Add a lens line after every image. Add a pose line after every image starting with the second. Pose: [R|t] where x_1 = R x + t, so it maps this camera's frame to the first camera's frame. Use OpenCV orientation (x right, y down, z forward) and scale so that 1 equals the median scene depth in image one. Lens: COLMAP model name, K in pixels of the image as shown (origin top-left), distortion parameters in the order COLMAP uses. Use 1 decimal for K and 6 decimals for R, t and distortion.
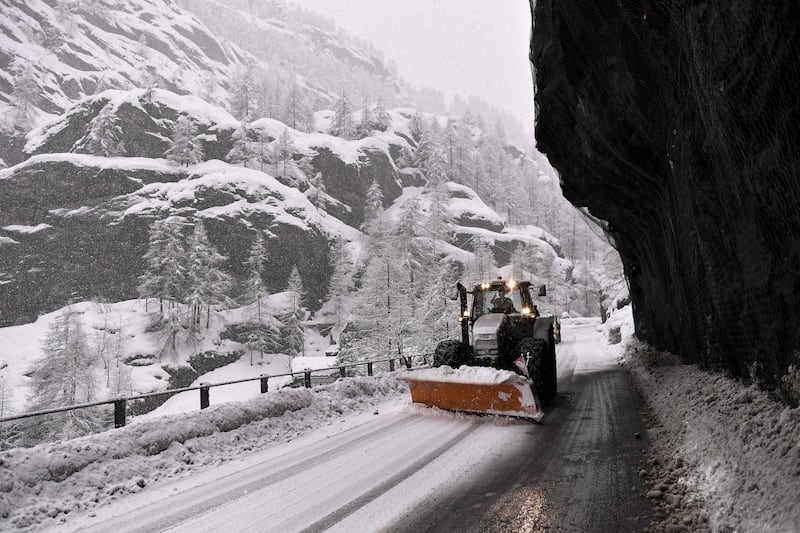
lens RADIAL K [[654.3, 0, 400.0], [0, 654.3, 266.5], [0, 0, 1]] dist [-0.062512, 0.041935]
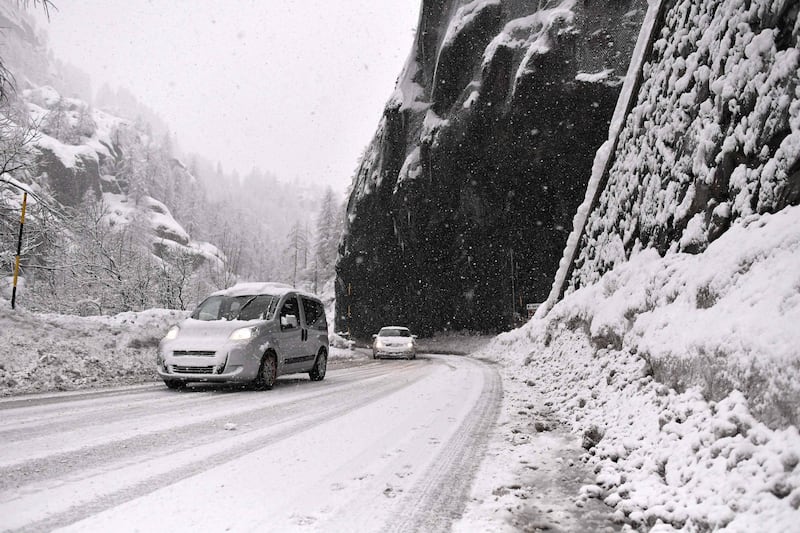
lens RADIAL K [[671.2, 0, 404.2], [0, 671.2, 258.5], [0, 0, 1]] dist [-0.059174, 0.020260]
pose [[0.810960, 0.139393, 0.568255, -0.237732], [-0.133471, 0.989672, -0.052288, -0.019338], [-0.569675, -0.033442, 0.821189, -0.277080]]
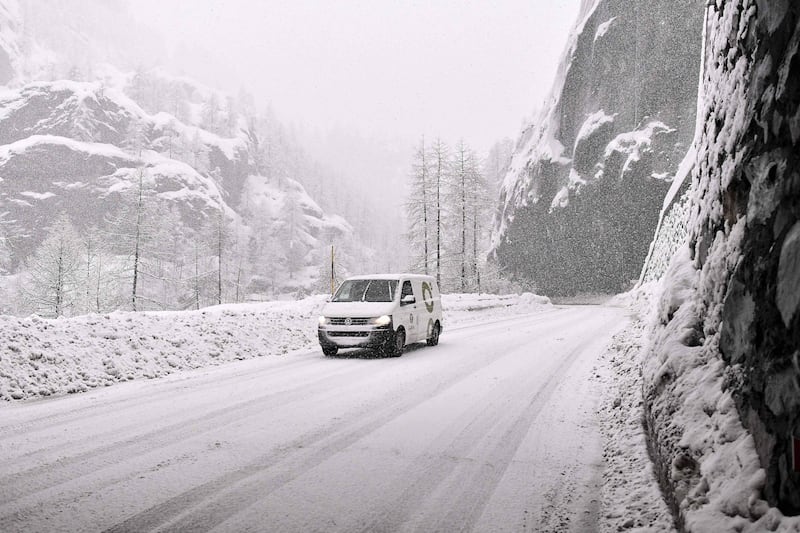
lens RADIAL K [[804.2, 0, 399.5], [0, 804.2, 256.7], [0, 0, 1]] dist [-0.069353, 0.011348]
pose [[0.866573, 0.072066, 0.493820, -0.577017], [-0.099857, 0.994547, 0.030093, -0.044647], [-0.488958, -0.075389, 0.869043, -0.604678]]
